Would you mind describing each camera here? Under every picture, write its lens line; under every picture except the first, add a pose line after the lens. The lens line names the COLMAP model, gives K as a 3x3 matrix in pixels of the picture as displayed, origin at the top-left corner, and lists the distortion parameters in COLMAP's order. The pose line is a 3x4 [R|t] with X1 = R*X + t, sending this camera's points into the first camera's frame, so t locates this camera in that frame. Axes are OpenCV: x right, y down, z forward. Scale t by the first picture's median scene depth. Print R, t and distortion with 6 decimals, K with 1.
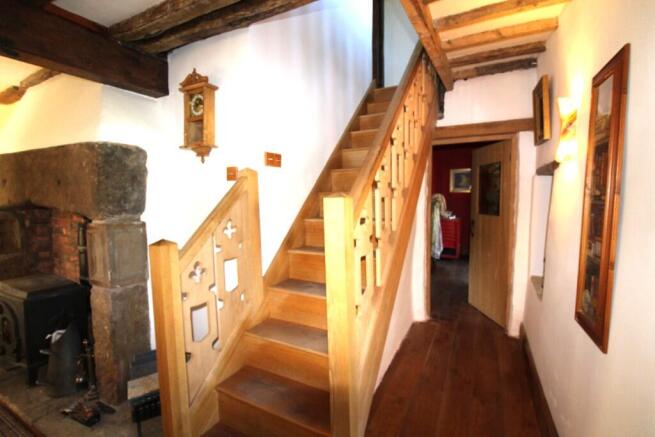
lens RADIAL K [[301.9, 0, 327.5], [0, 301.9, 218.5], [0, 0, 1]] dist [-0.001756, -0.000521]
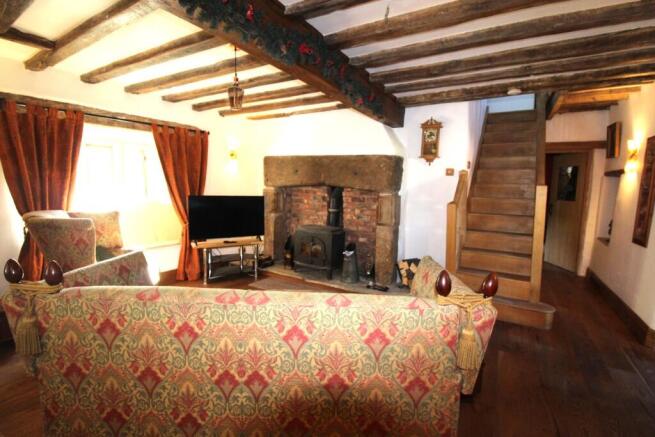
lens RADIAL K [[301.3, 0, 327.5], [0, 301.3, 218.5], [0, 0, 1]] dist [-0.001404, -0.014129]
pose [[0.997186, 0.038207, -0.064505, -0.845785], [-0.035551, 0.998492, 0.041837, 0.084967], [0.066007, -0.039426, 0.997040, -0.874599]]
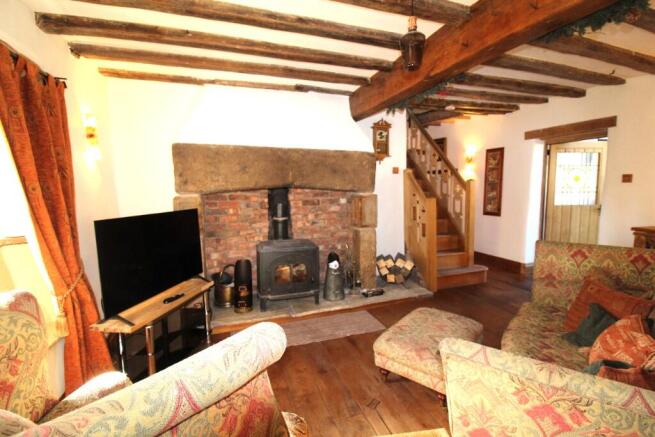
lens RADIAL K [[301.3, 0, 327.5], [0, 301.3, 218.5], [0, 0, 1]] dist [-0.001404, -0.014129]
pose [[0.691514, -0.080412, 0.717874, -1.930060], [0.060956, 0.996736, 0.052931, 0.041386], [-0.719787, 0.007156, 0.694158, -0.115825]]
